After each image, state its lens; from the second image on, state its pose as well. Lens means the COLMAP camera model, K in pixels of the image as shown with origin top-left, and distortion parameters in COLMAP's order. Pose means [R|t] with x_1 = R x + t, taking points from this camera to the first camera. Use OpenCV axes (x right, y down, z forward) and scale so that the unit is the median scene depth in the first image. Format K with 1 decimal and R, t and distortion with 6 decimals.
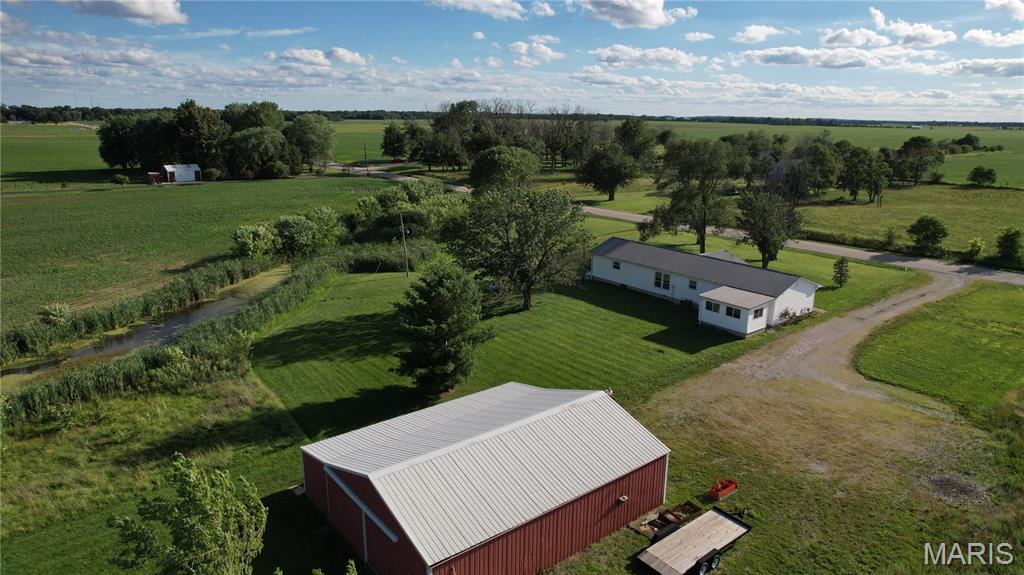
lens RADIAL K [[652.6, 0, 515.2], [0, 652.6, 292.5], [0, 0, 1]] dist [-0.078801, 0.073692]
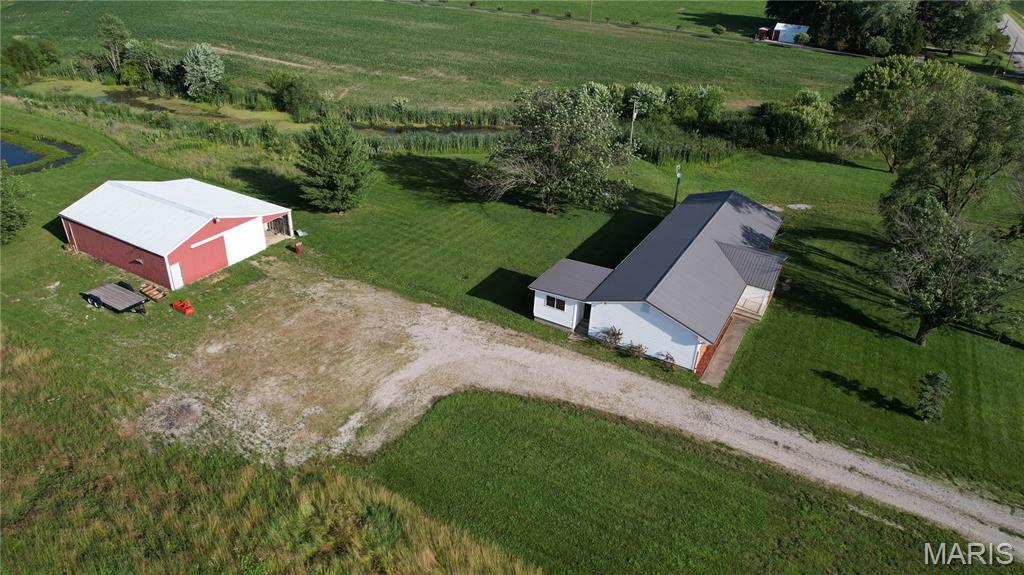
lens RADIAL K [[652.6, 0, 515.2], [0, 652.6, 292.5], [0, 0, 1]] dist [-0.078801, 0.073692]
pose [[0.360404, 0.464855, -0.808714, 0.722725], [-0.280682, 0.880842, 0.381228, -0.195266], [0.889565, 0.089595, 0.447936, 0.432898]]
